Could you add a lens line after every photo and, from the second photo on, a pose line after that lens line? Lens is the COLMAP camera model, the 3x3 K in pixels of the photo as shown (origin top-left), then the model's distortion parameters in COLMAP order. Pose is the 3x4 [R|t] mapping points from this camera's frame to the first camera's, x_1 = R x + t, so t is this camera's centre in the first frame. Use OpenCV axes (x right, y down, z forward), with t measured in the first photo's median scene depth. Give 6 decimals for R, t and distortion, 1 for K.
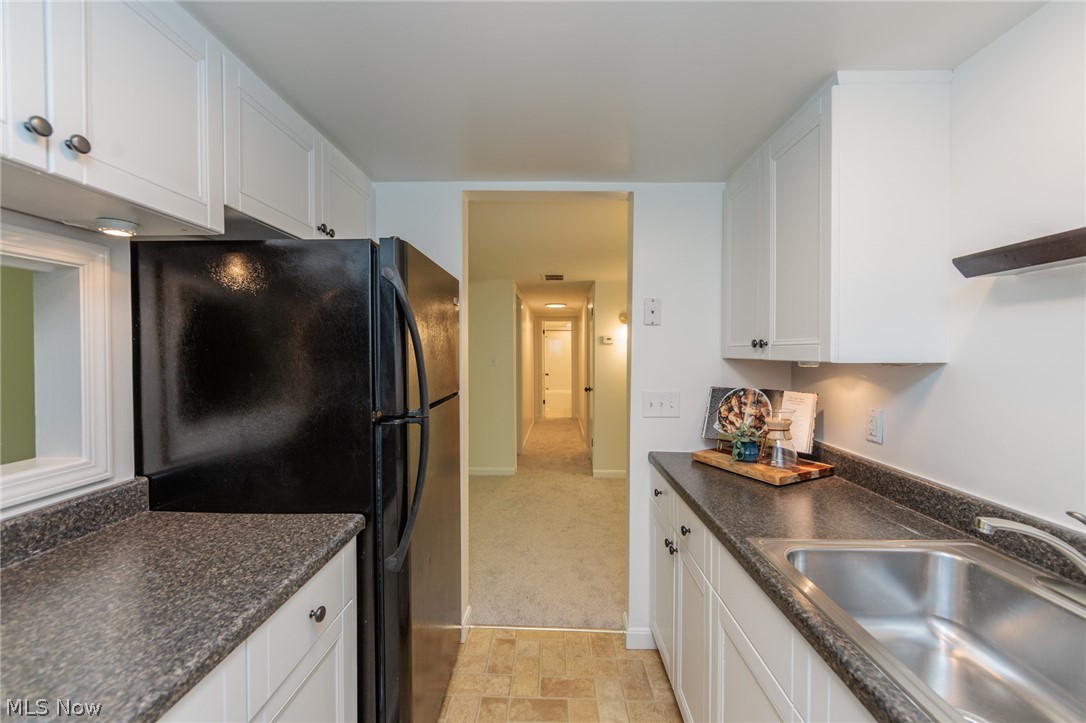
lens RADIAL K [[433.3, 0, 553.4], [0, 433.3, 358.7], [0, 0, 1]] dist [0.000966, -0.000903]
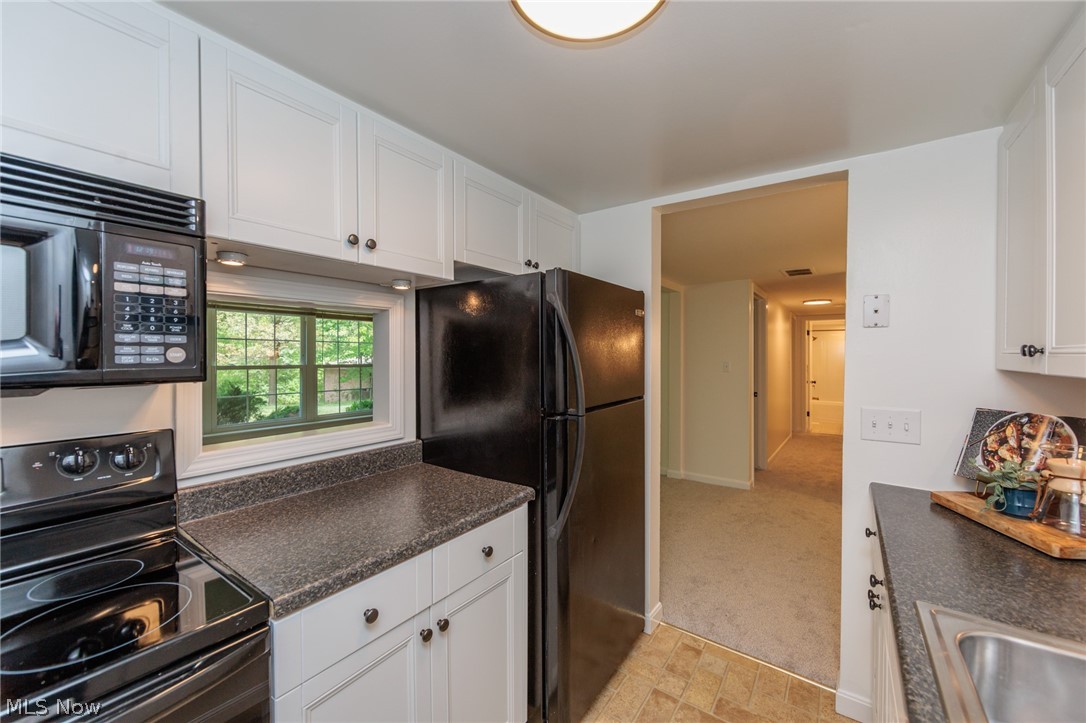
lens RADIAL K [[433.3, 0, 550.5], [0, 433.3, 358.0], [0, 0, 1]] dist [0.000966, -0.000903]
pose [[0.826931, 0.003812, -0.562291, 0.229141], [-0.008759, 0.999943, -0.006102, -0.011875], [0.562235, 0.009971, 0.826917, -0.020593]]
